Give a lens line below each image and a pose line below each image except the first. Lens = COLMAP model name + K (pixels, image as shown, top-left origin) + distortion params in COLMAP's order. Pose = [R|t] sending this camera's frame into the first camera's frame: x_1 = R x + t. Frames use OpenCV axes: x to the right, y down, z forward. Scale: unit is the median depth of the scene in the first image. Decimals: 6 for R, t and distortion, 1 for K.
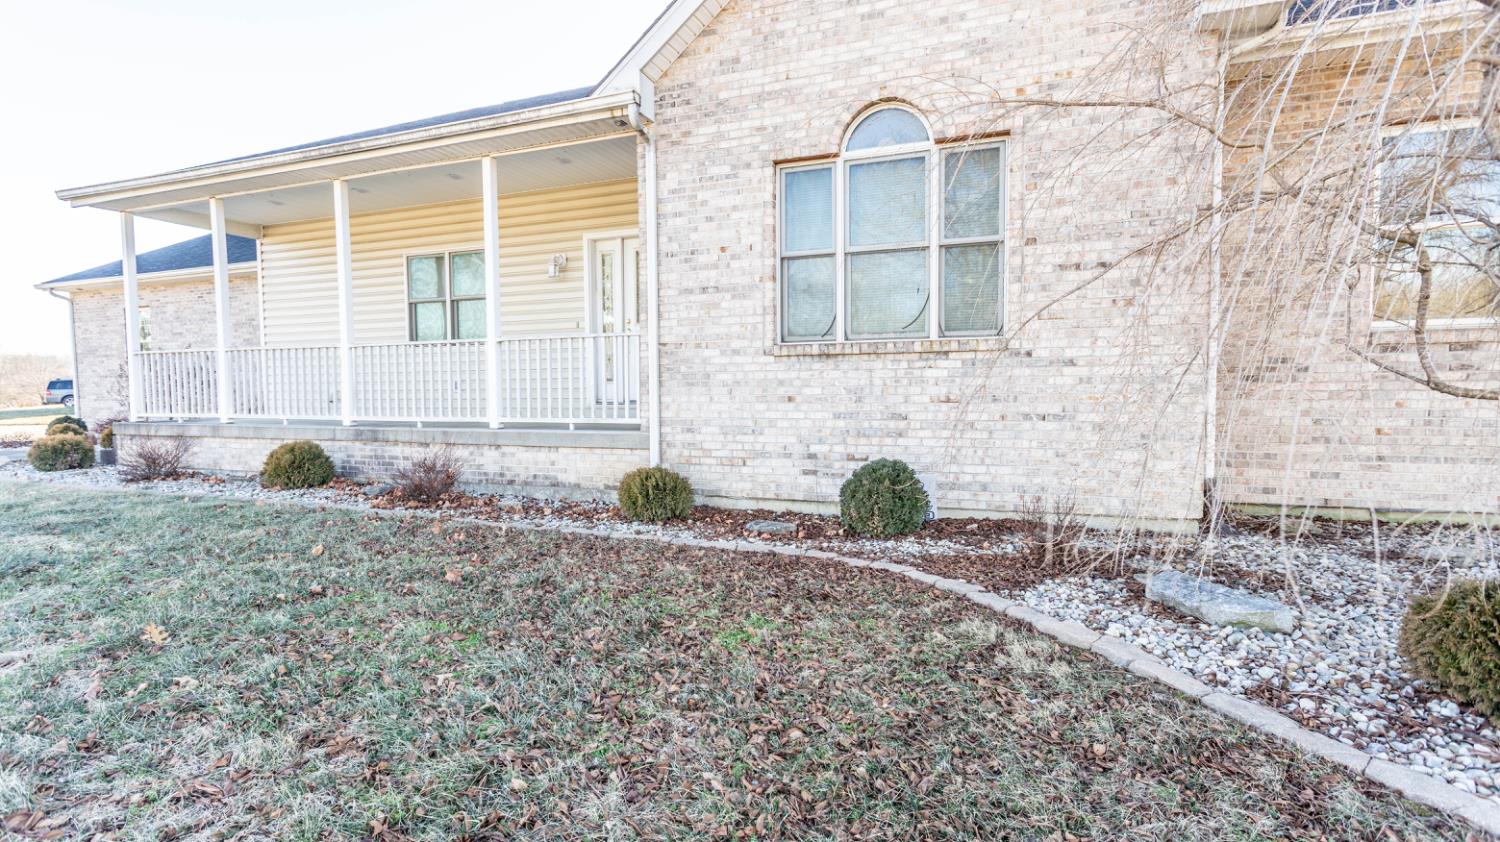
lens RADIAL K [[668.8, 0, 750.6], [0, 668.8, 424.5], [0, 0, 1]] dist [0.001797, 0.000761]
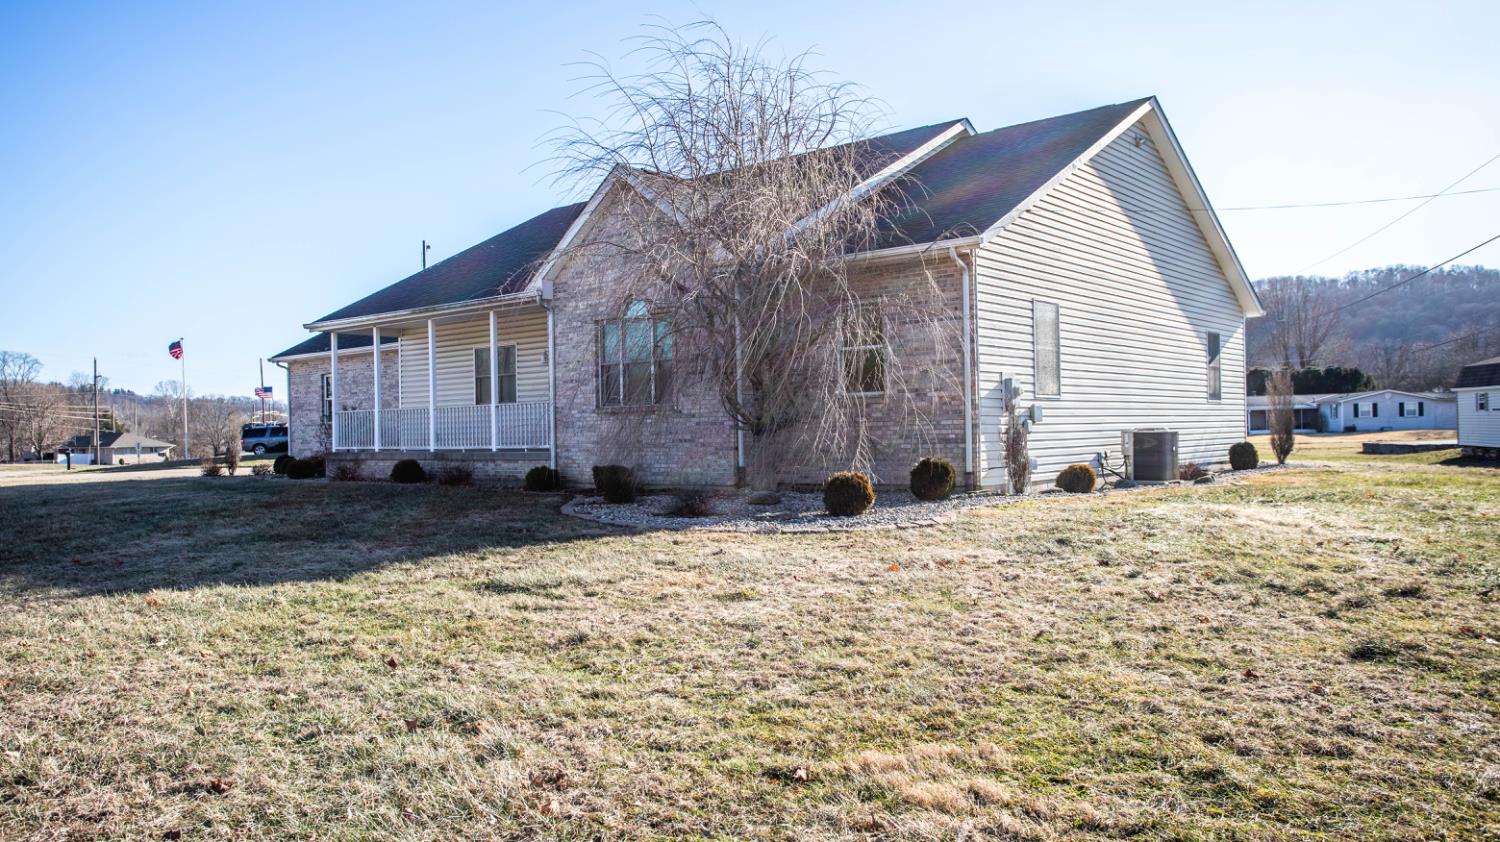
lens RADIAL K [[1145.9, 0, 749.9], [0, 1145.9, 420.6], [0, 0, 1]] dist [-0.004424, -0.001778]
pose [[0.937624, -0.013883, -0.347374, 1.358459], [-0.006762, 0.998285, -0.058147, 0.097309], [0.347586, 0.056869, 0.935922, -1.704199]]
